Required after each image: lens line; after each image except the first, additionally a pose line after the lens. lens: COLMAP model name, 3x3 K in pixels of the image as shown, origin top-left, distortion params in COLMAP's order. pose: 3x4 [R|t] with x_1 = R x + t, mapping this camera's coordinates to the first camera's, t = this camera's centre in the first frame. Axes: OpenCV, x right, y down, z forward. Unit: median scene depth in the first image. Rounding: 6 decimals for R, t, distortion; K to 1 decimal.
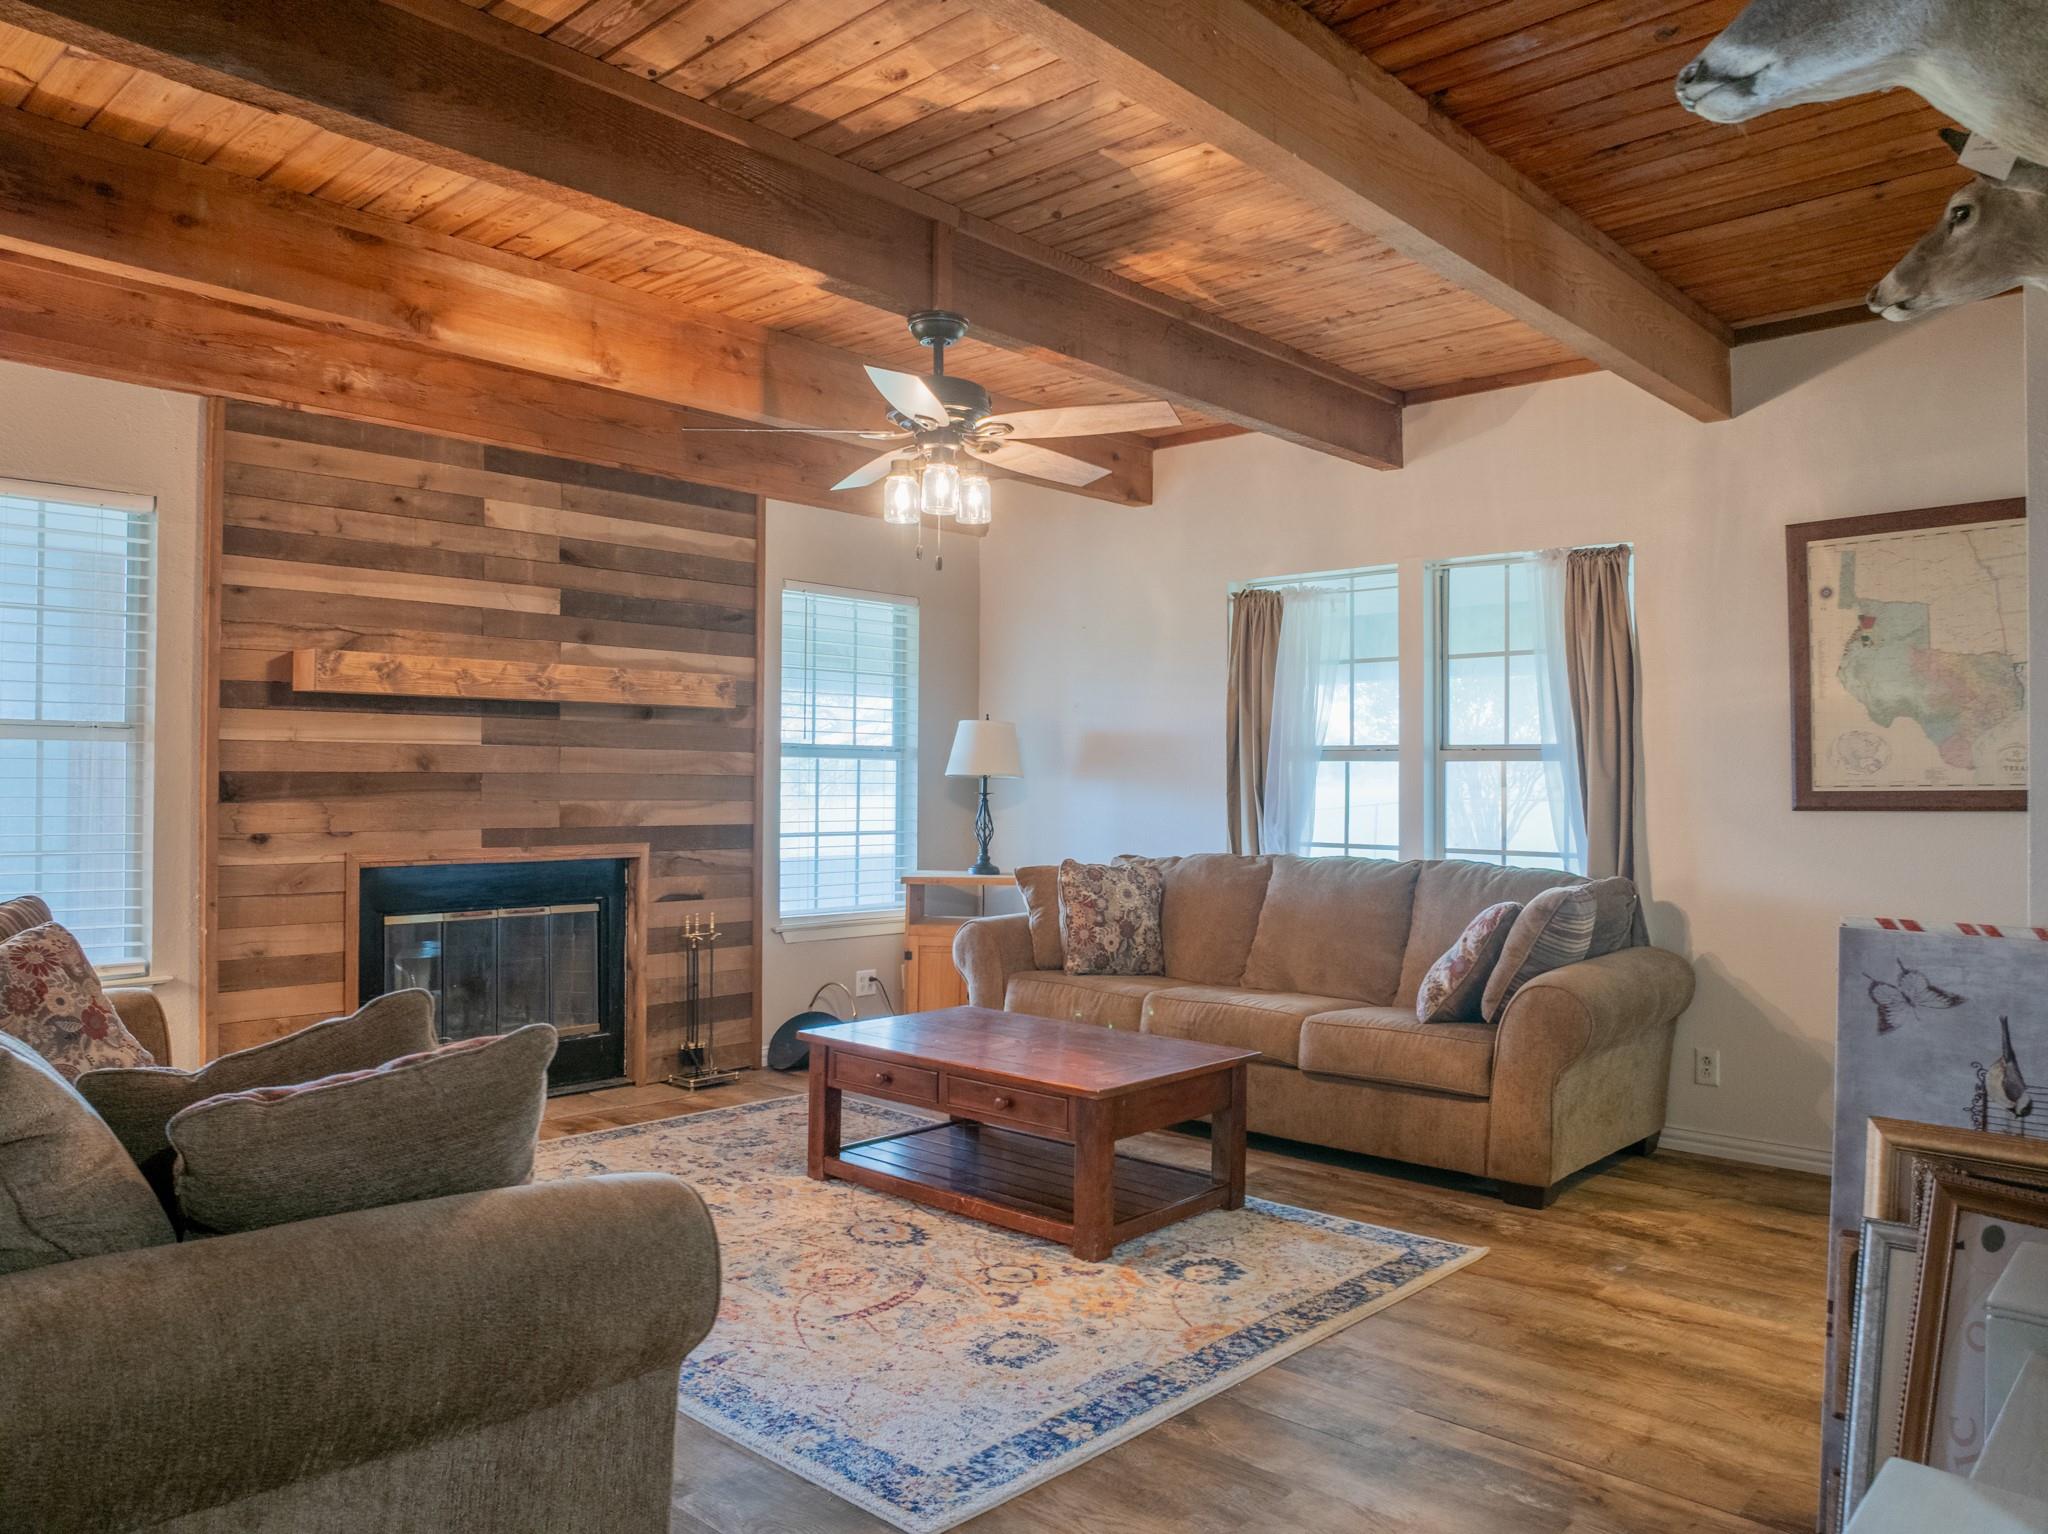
lens RADIAL K [[1437.8, 0, 1027.3], [0, 1437.8, 763.0], [0, 0, 1]] dist [-0.033429, -0.001458]
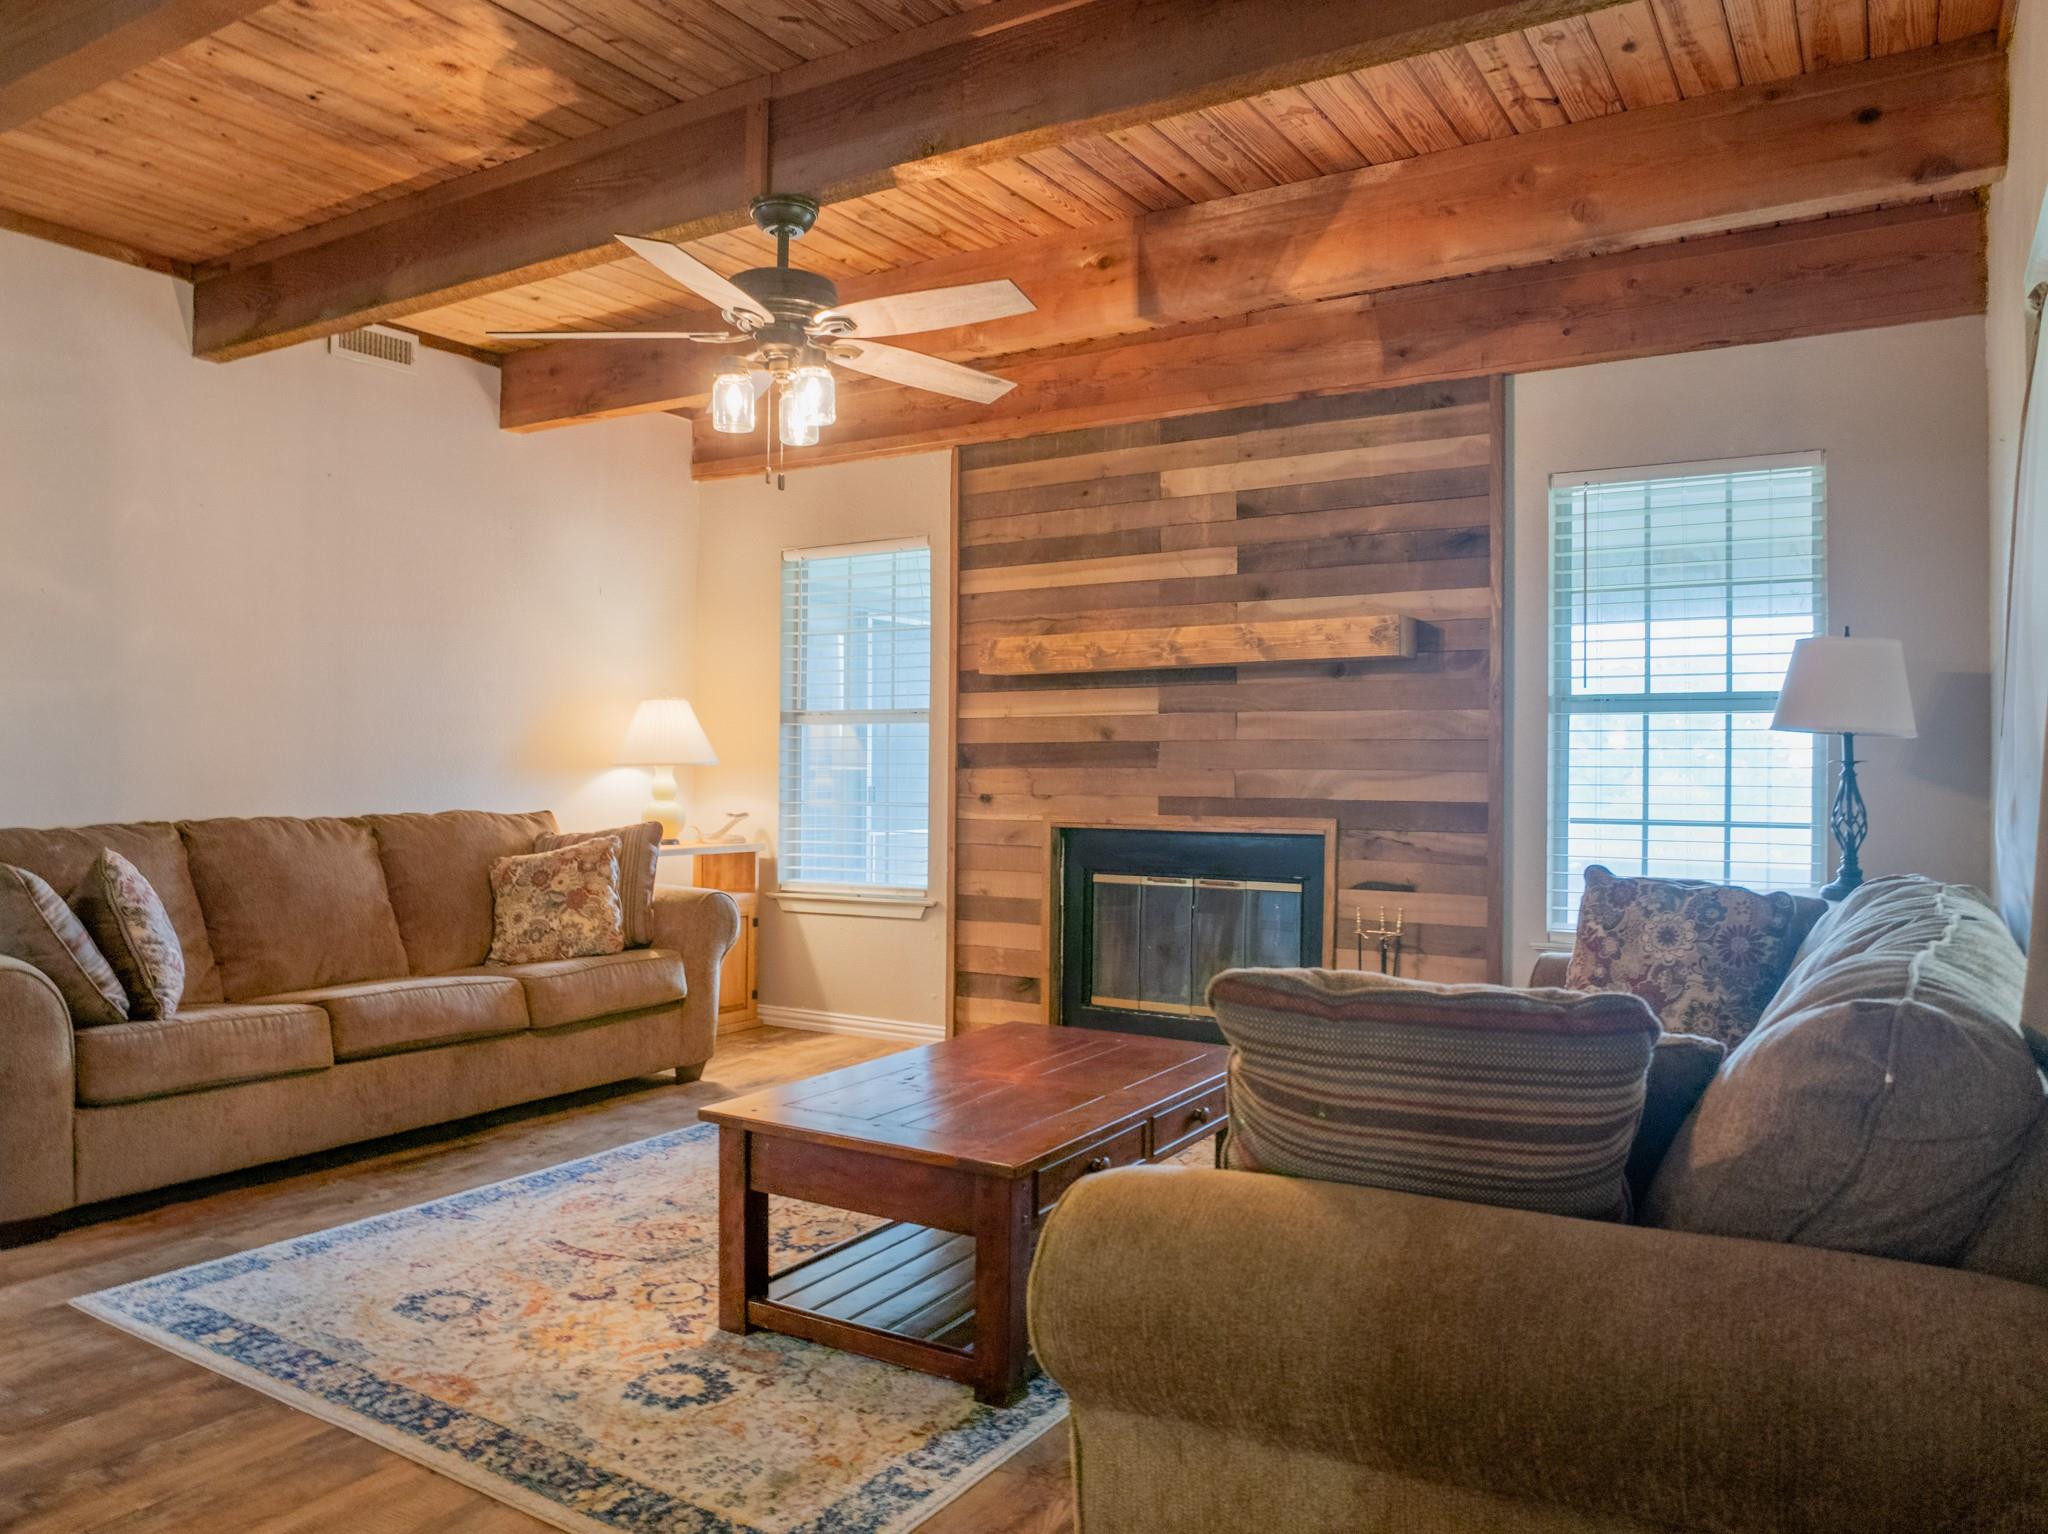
lens RADIAL K [[1437.8, 0, 1027.3], [0, 1437.8, 763.0], [0, 0, 1]] dist [-0.033429, -0.001458]
pose [[0.191186, -0.009523, -0.981508, 0.675494], [0.009376, 0.999925, -0.007875, 0.032854], [0.981509, -0.007697, 0.191261, 0.796016]]
